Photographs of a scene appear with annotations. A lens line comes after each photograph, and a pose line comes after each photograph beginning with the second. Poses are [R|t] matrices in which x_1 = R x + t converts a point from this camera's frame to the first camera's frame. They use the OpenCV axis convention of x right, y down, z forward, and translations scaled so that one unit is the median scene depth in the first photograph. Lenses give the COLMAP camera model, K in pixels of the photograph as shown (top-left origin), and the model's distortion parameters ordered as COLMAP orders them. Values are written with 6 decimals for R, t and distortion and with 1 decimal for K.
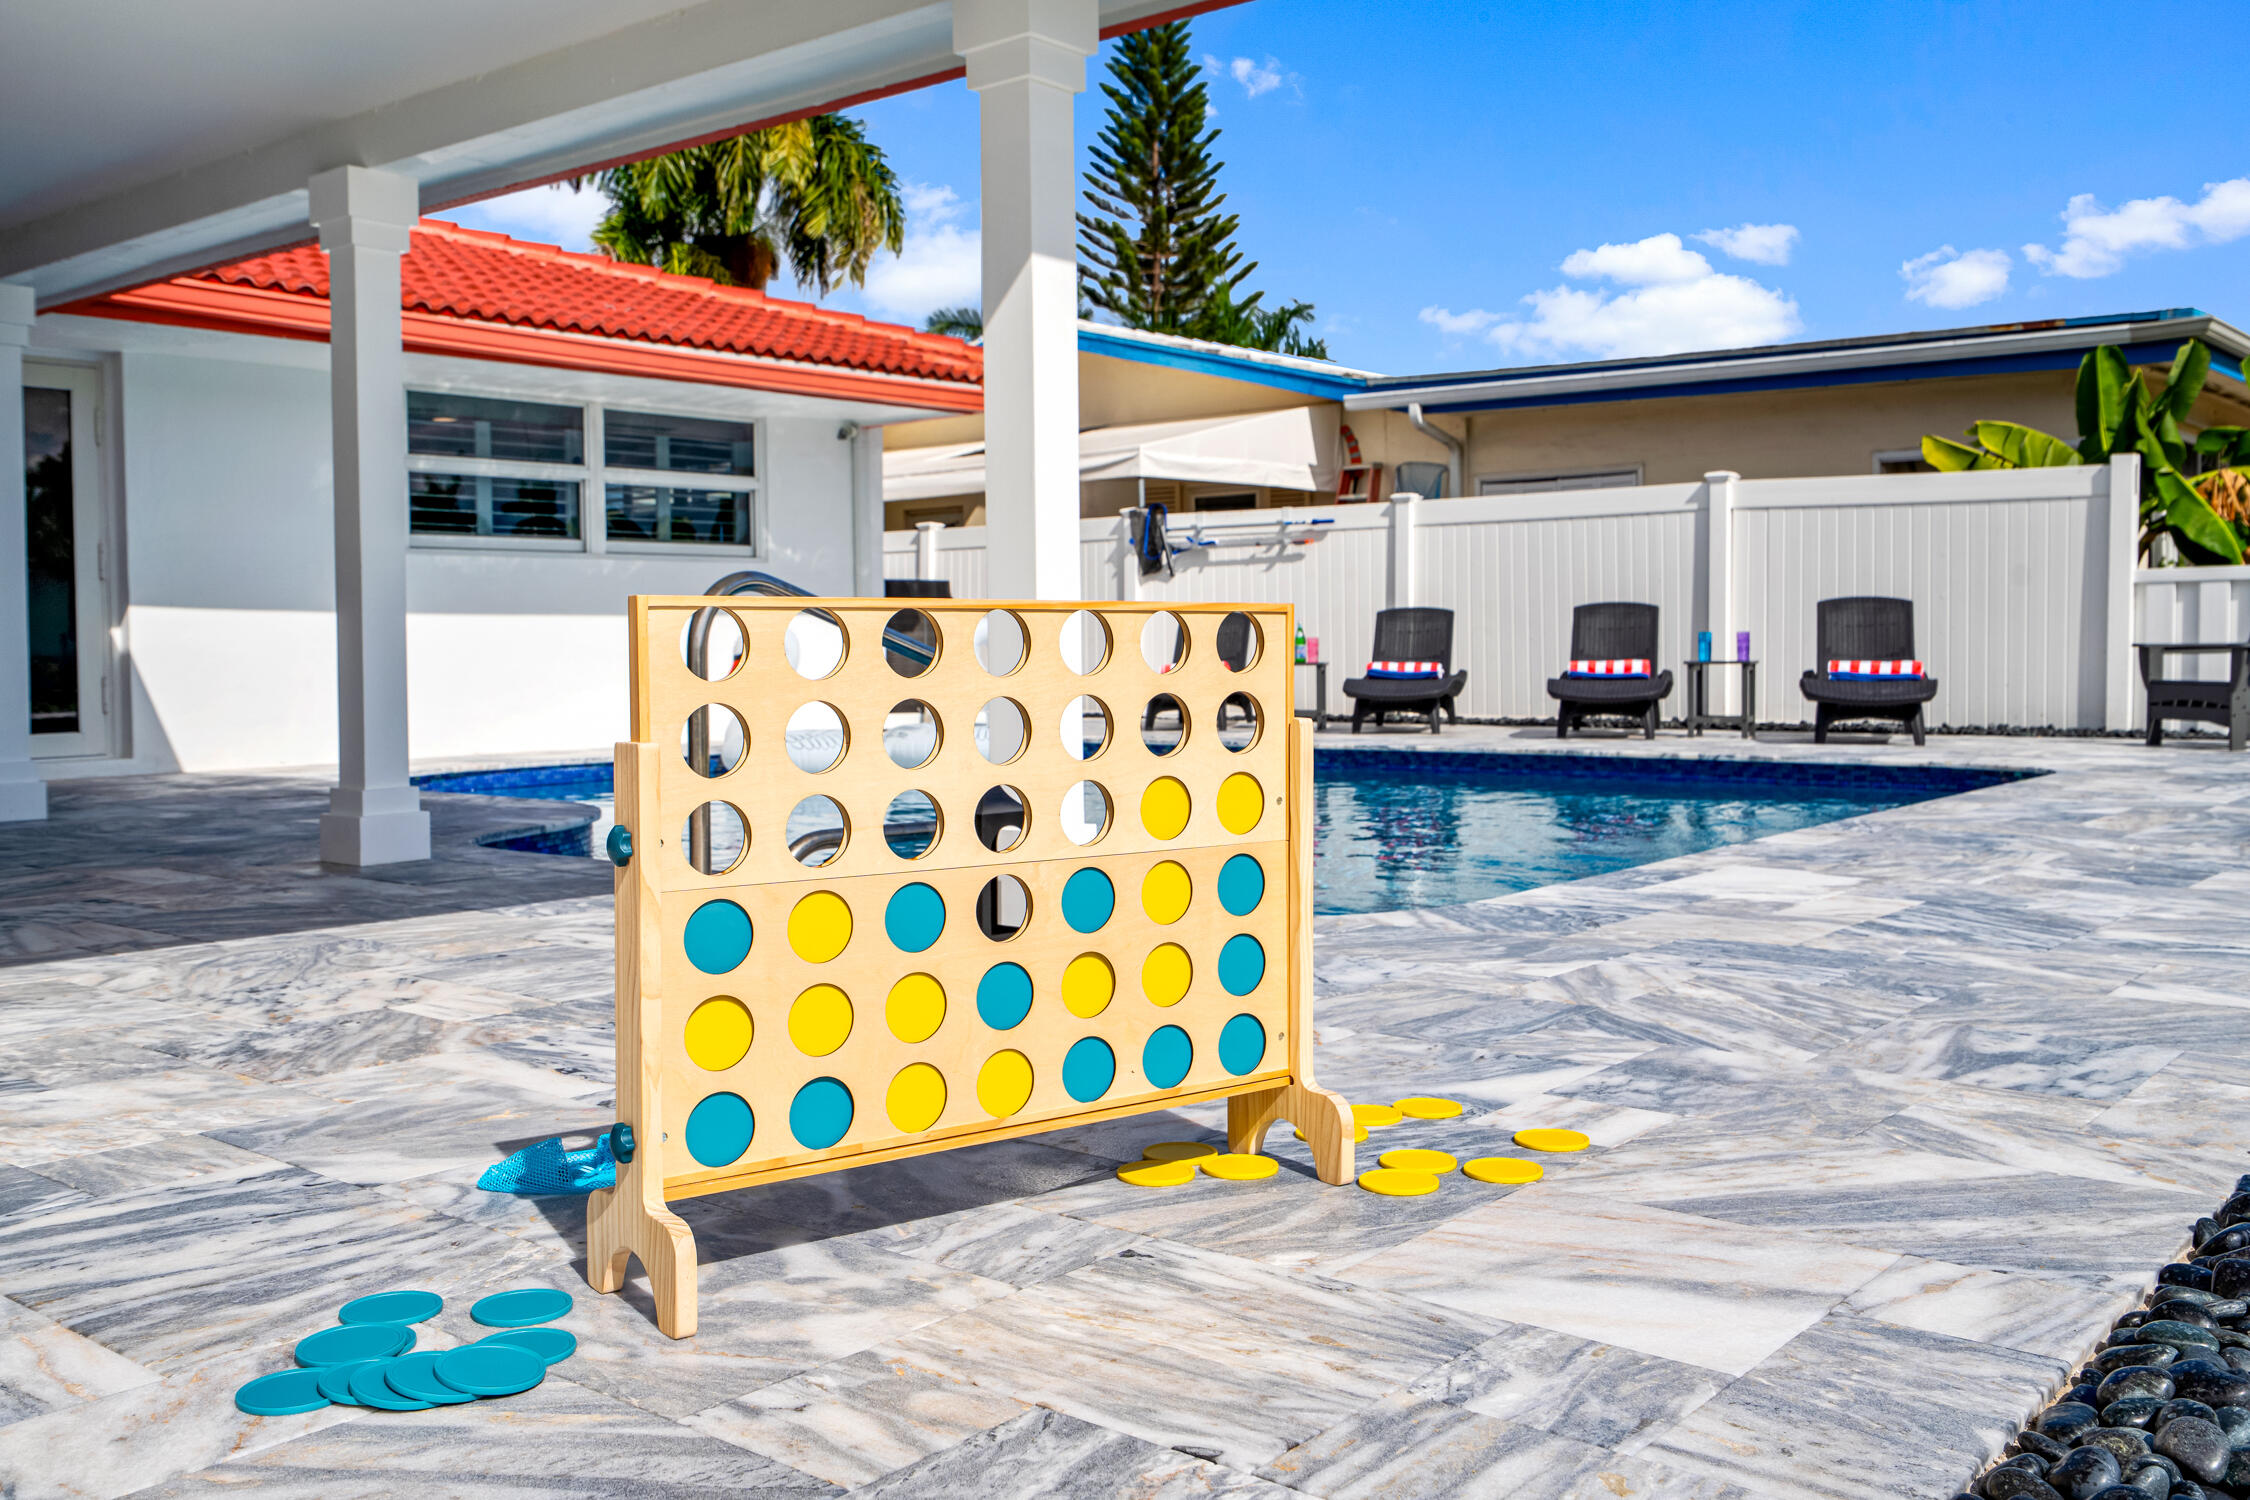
lens RADIAL K [[2021.7, 0, 1119.9], [0, 2021.7, 689.9], [0, 0, 1]] dist [-0.001450, -0.010770]
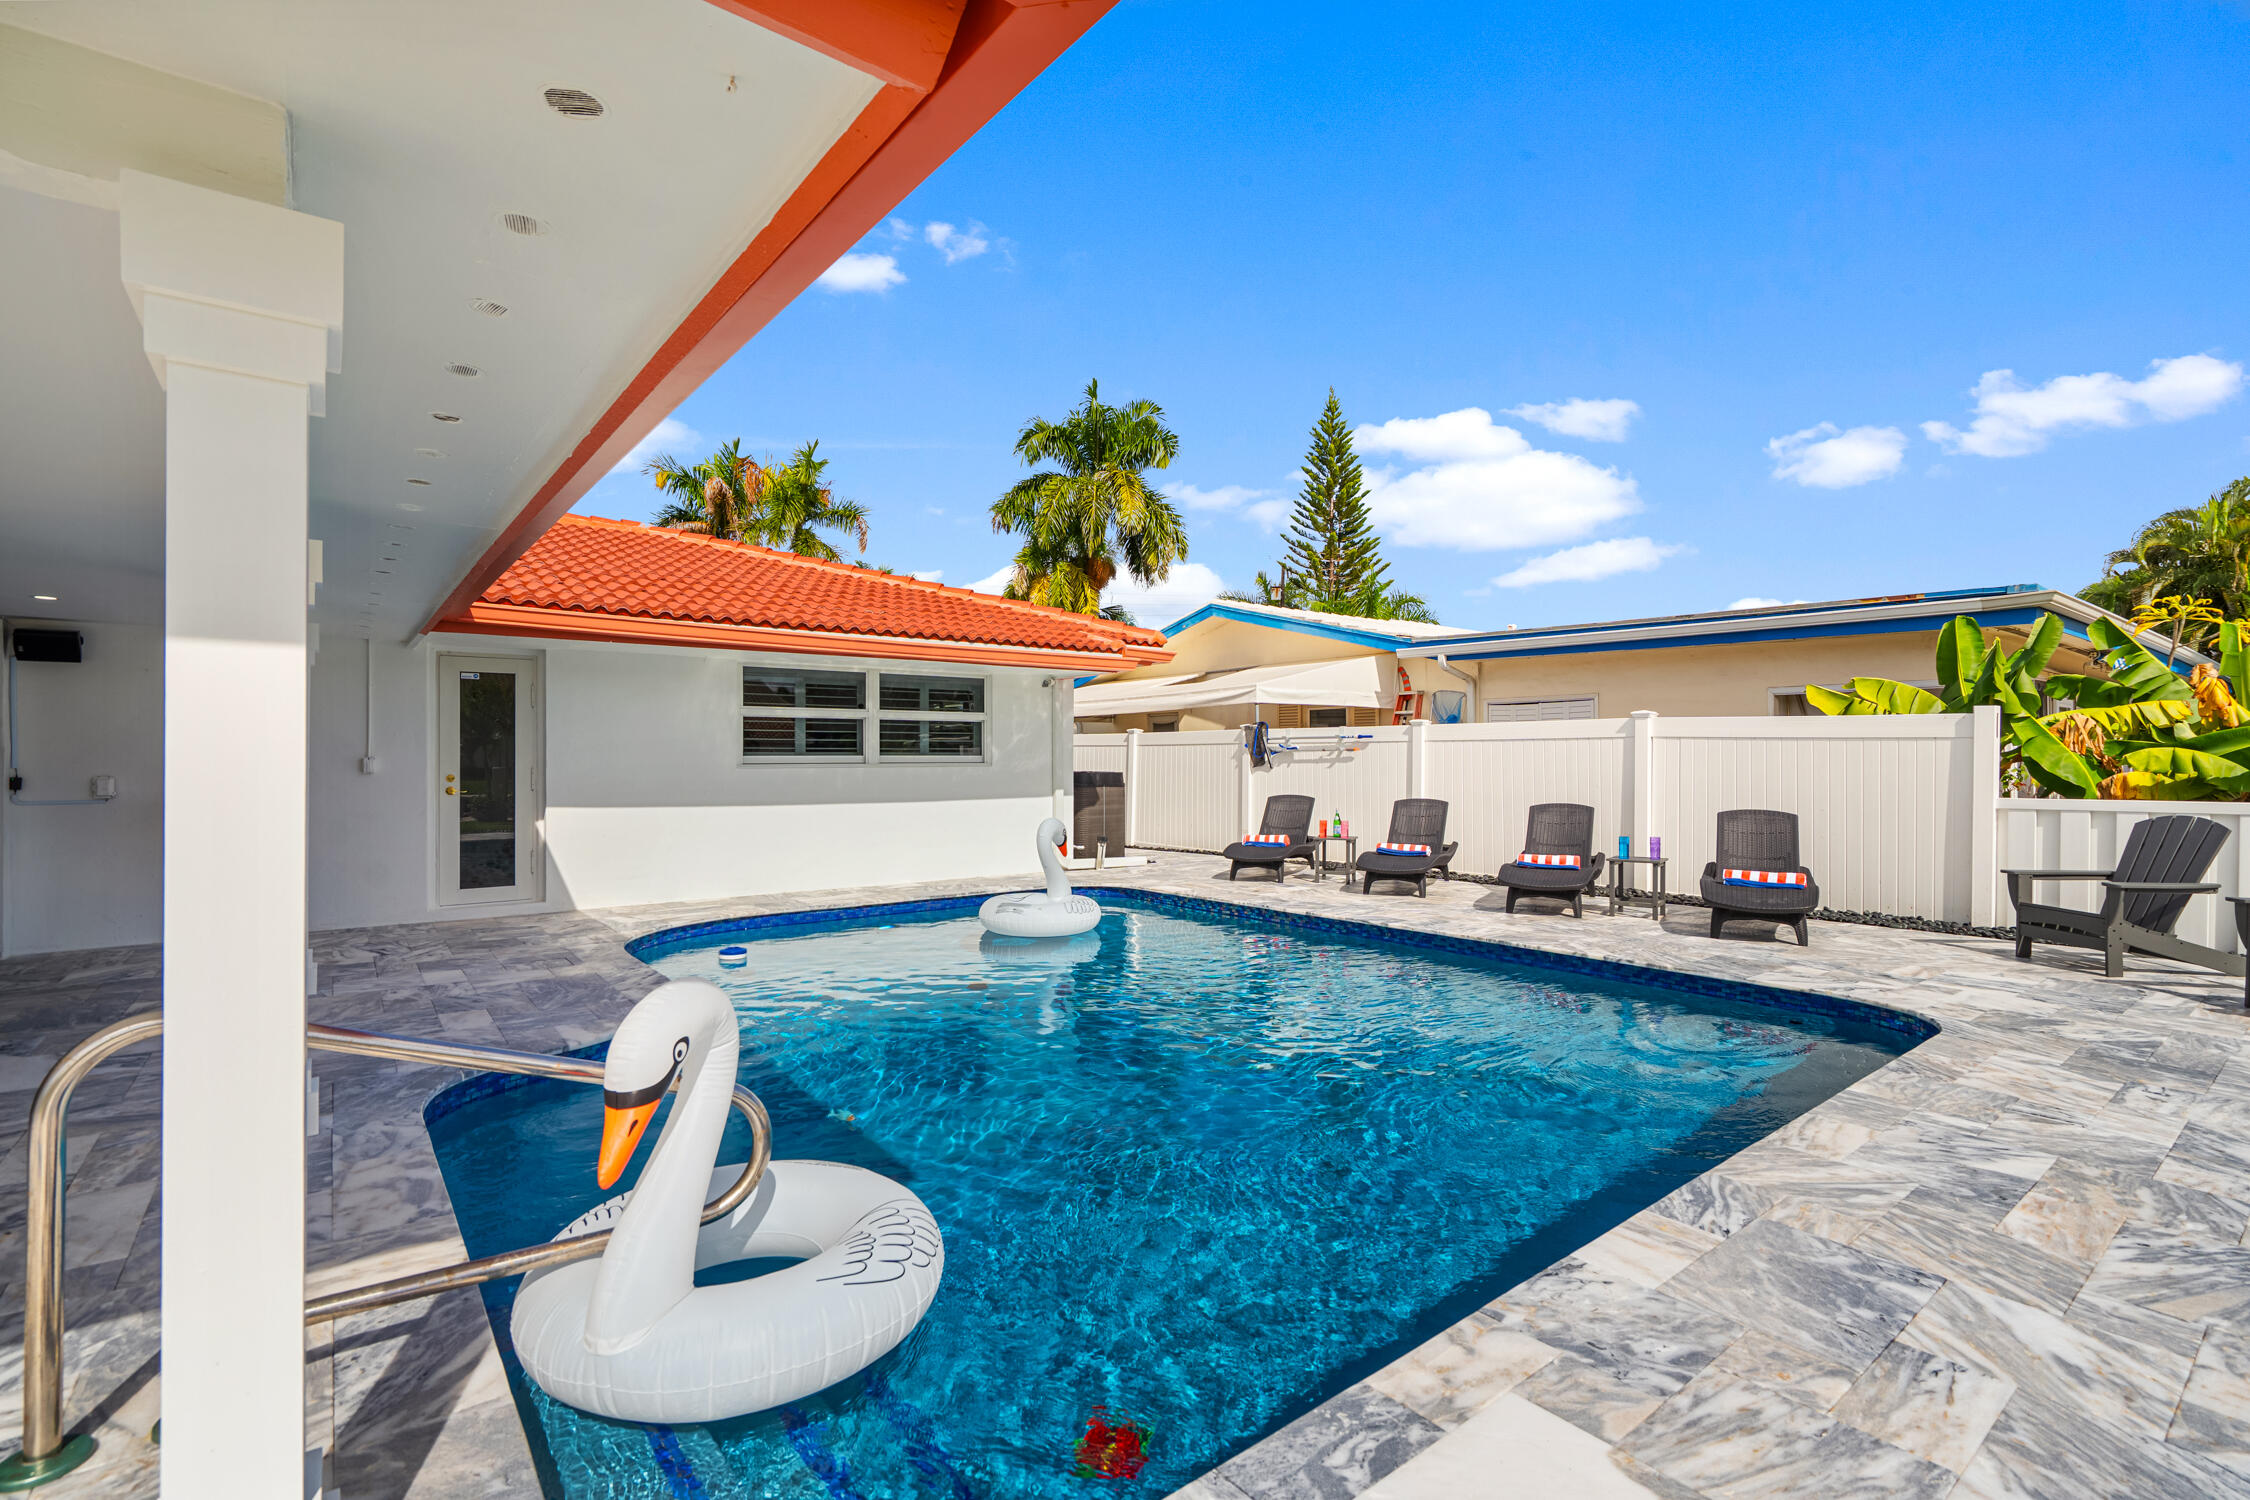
lens RADIAL K [[1025.4, 0, 1116.5], [0, 1025.4, 746.4], [0, 0, 1]] dist [-0.002180, -0.000076]
pose [[0.976146, 0.009612, -0.216904, 0.096555], [-0.016834, 0.999363, -0.031472, -0.055031], [0.216463, 0.034372, 0.975686, 0.234522]]
